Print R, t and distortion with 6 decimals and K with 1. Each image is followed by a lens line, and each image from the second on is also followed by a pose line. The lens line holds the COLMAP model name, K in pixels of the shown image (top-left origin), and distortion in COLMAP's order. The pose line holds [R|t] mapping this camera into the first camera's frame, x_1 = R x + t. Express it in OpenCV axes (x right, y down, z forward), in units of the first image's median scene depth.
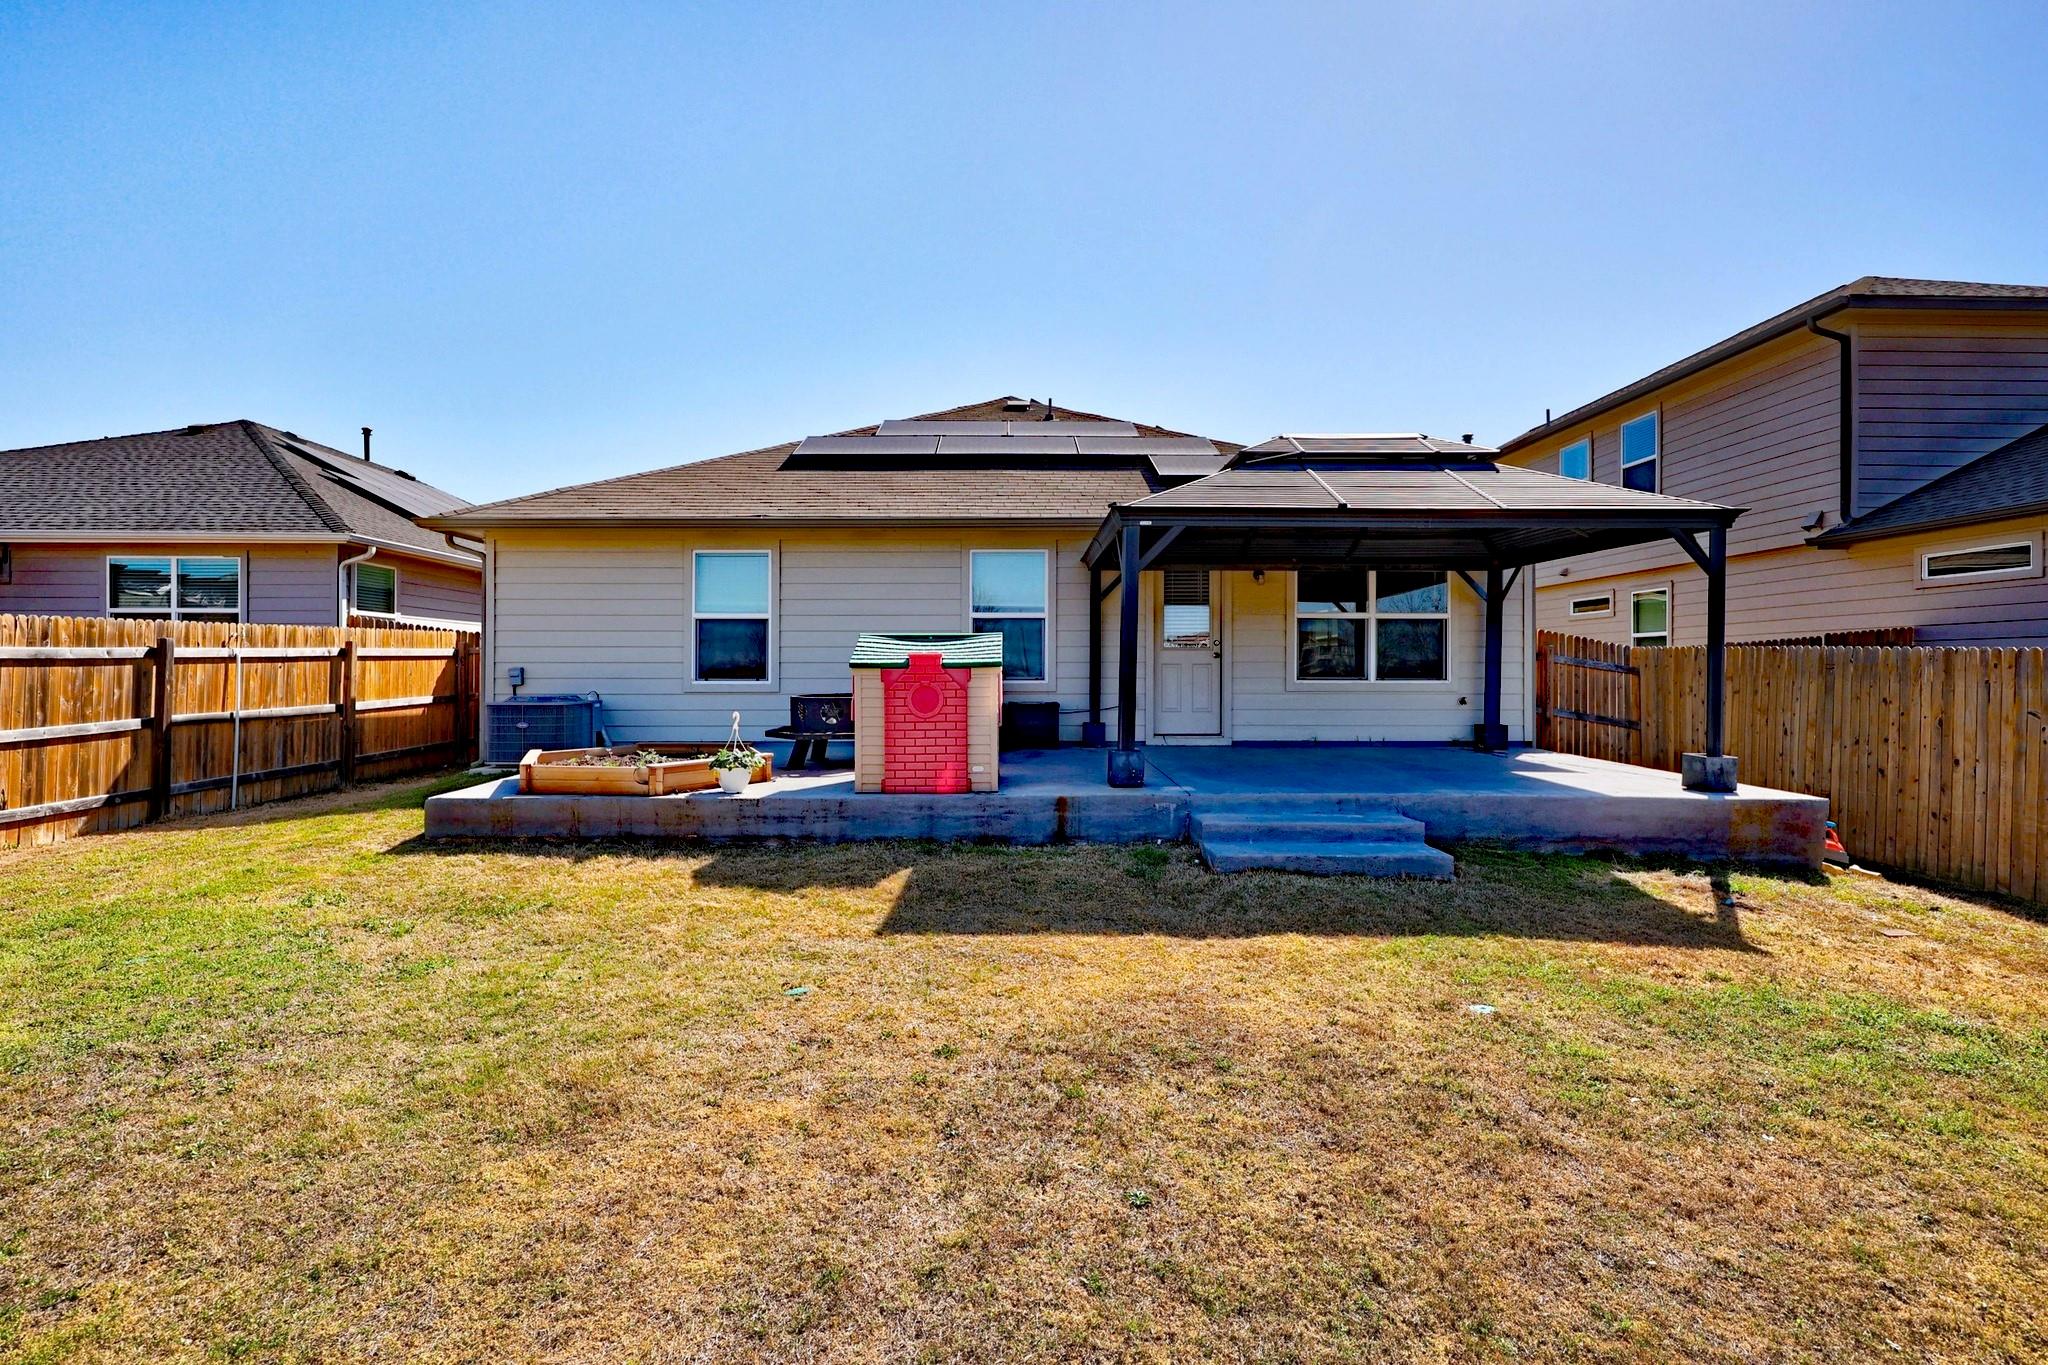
lens RADIAL K [[914.3, 0, 991.8], [0, 914.3, 674.1], [0, 0, 1]] dist [0.003586, 0.000207]
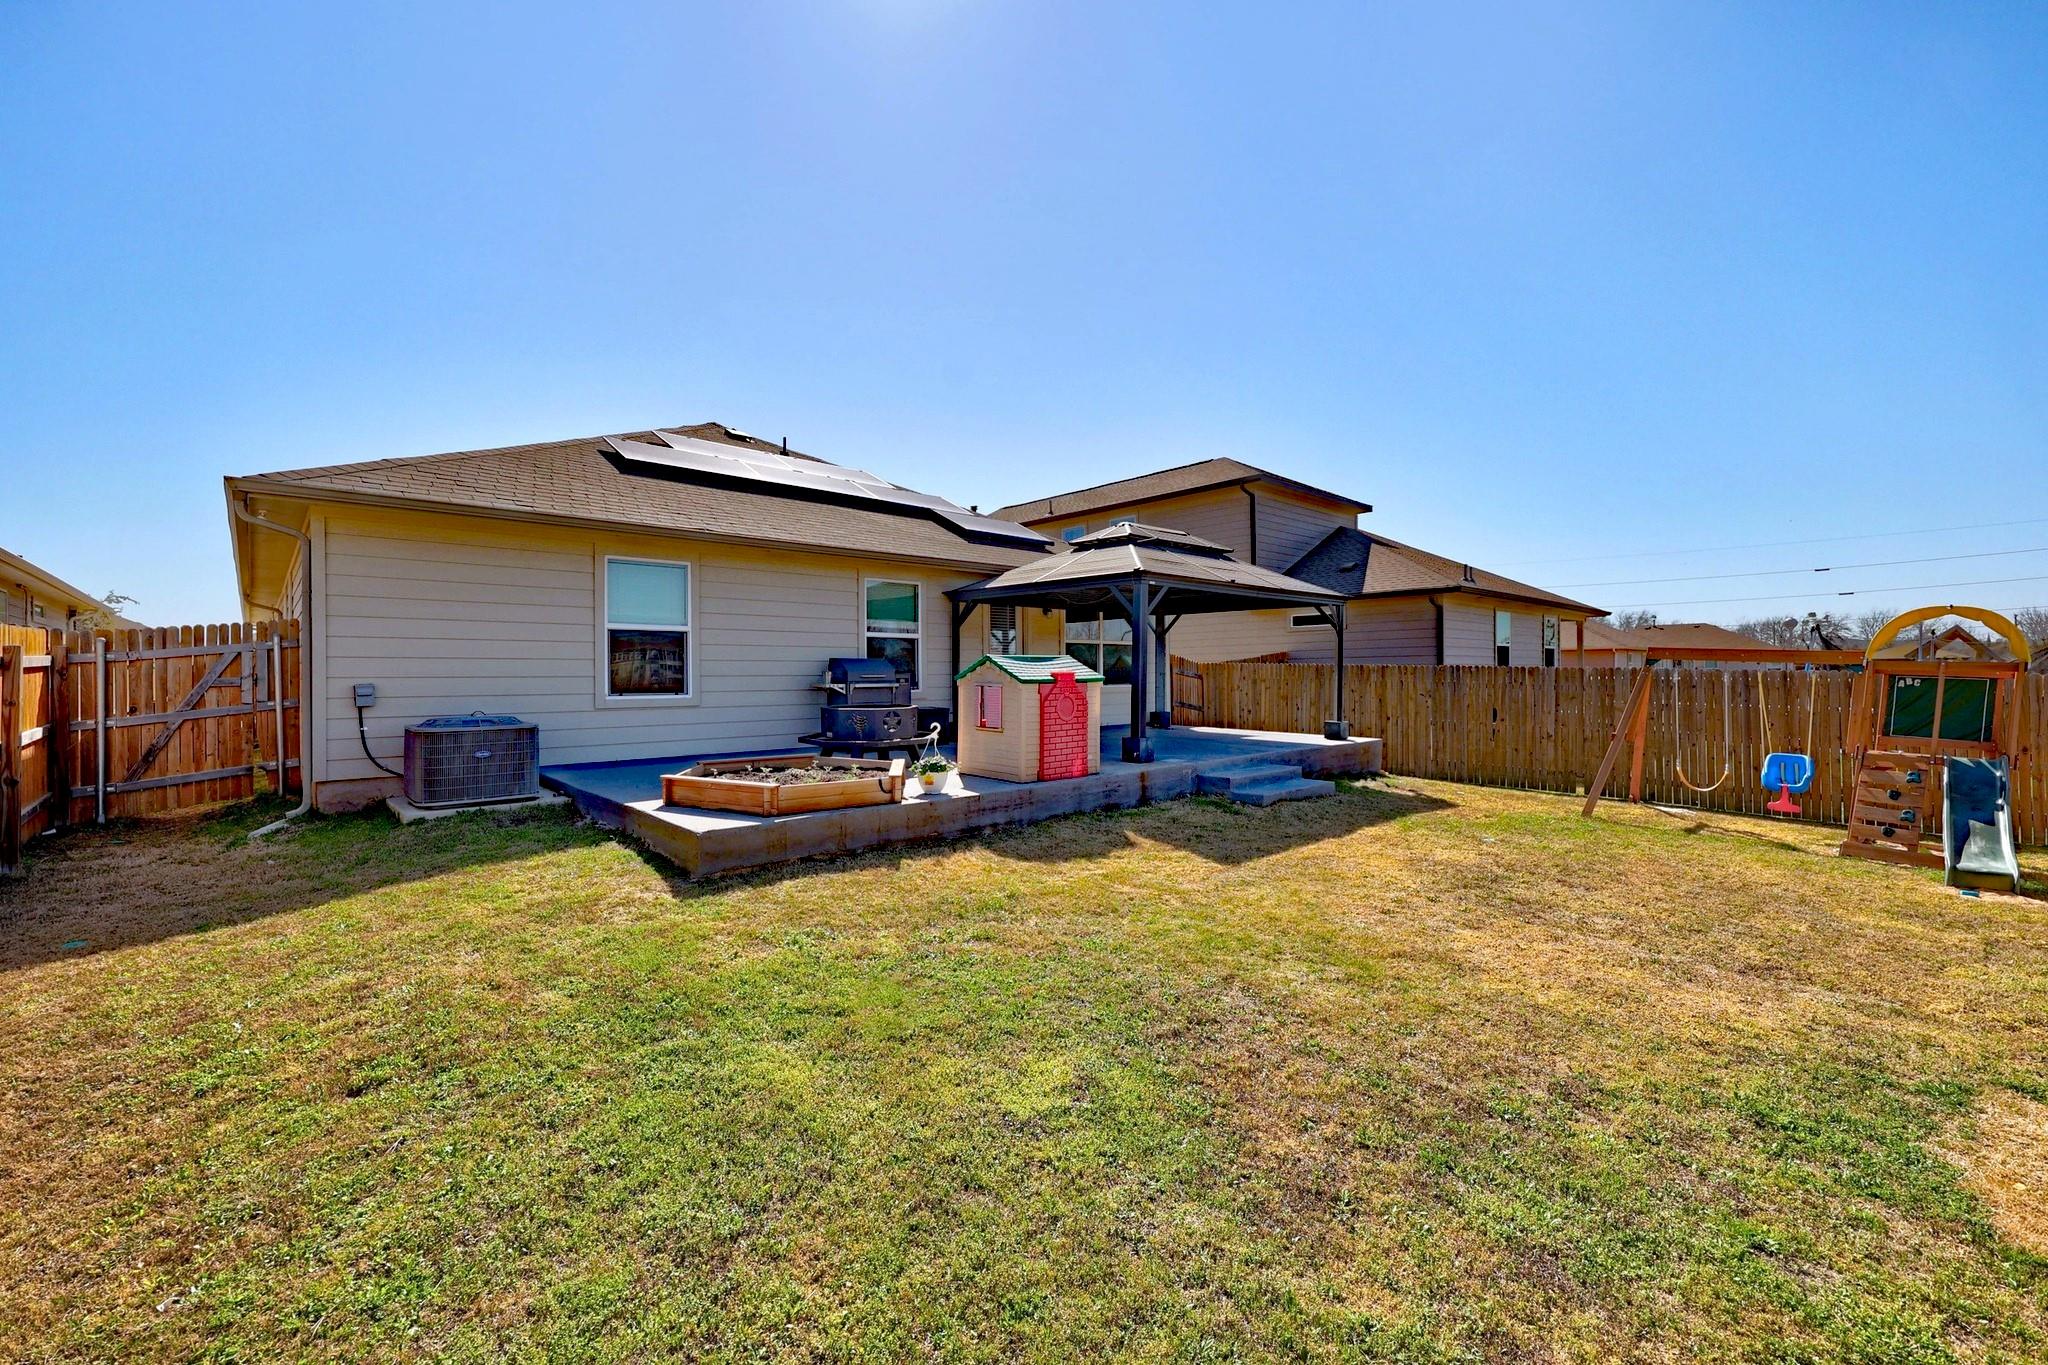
lens RADIAL K [[814.5, 0, 1010.8], [0, 814.5, 673.0], [0, 0, 1]] dist [-0.003324, -0.000111]
pose [[0.745205, -0.005821, 0.666810, -0.678925], [0.007356, 0.999973, 0.000508, -0.016362], [-0.666795, 0.004526, 0.745227, 0.134961]]
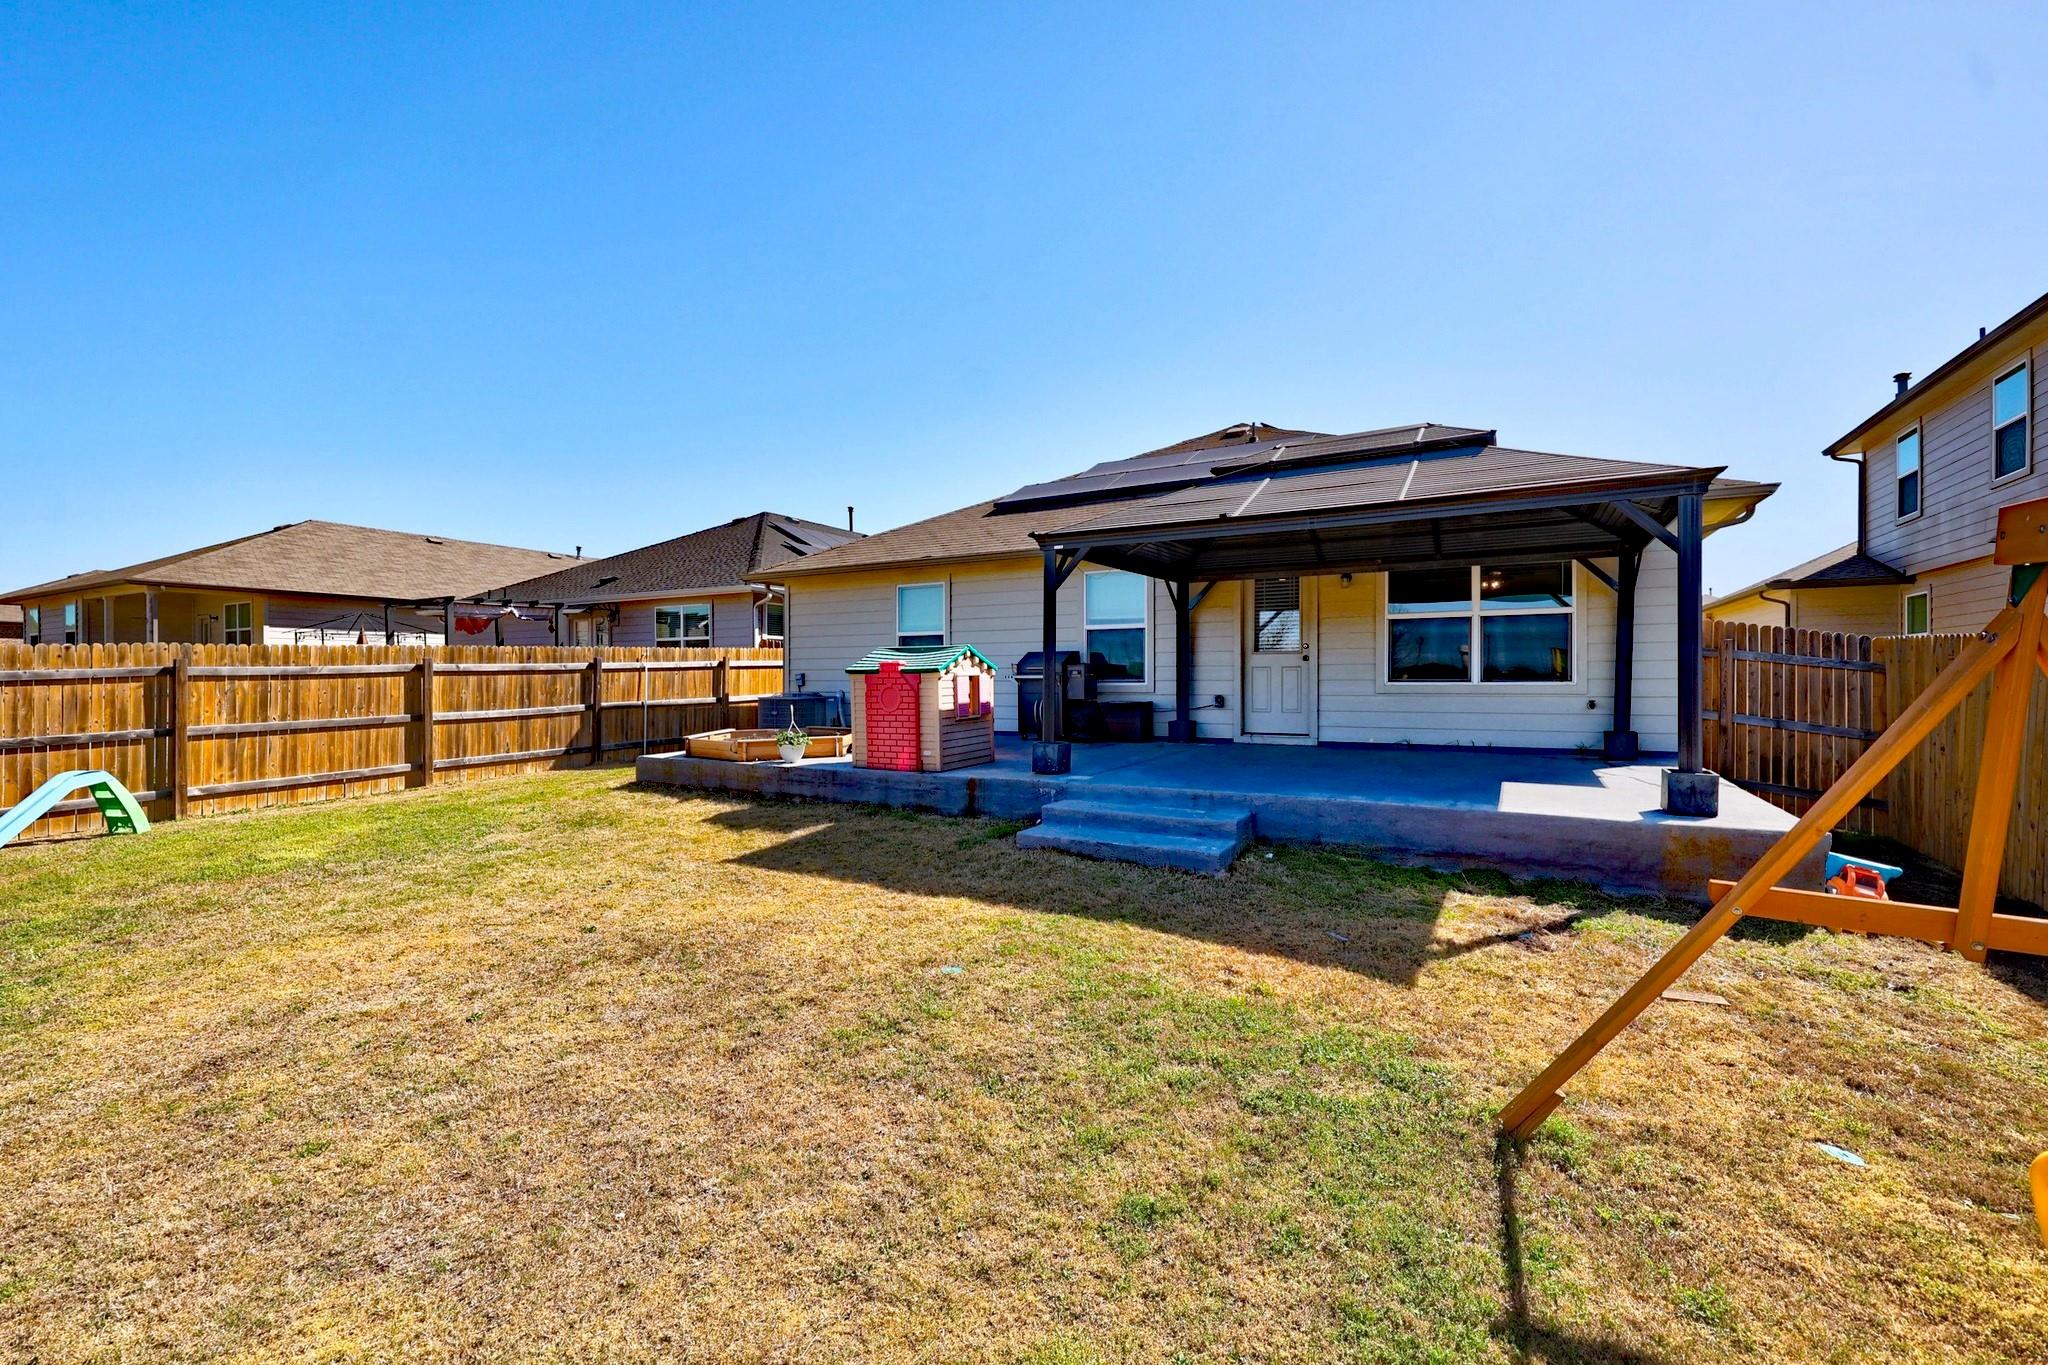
lens RADIAL K [[790.9, 0, 1024.0], [0, 790.9, 682.5], [0, 0, 1]] dist [-0.006943, 0.000043]
pose [[0.884985, 0.000163, -0.465620, 0.457870], [0.003692, 0.999966, 0.007368, -0.000539], [0.465606, -0.008240, 0.884954, 0.072540]]
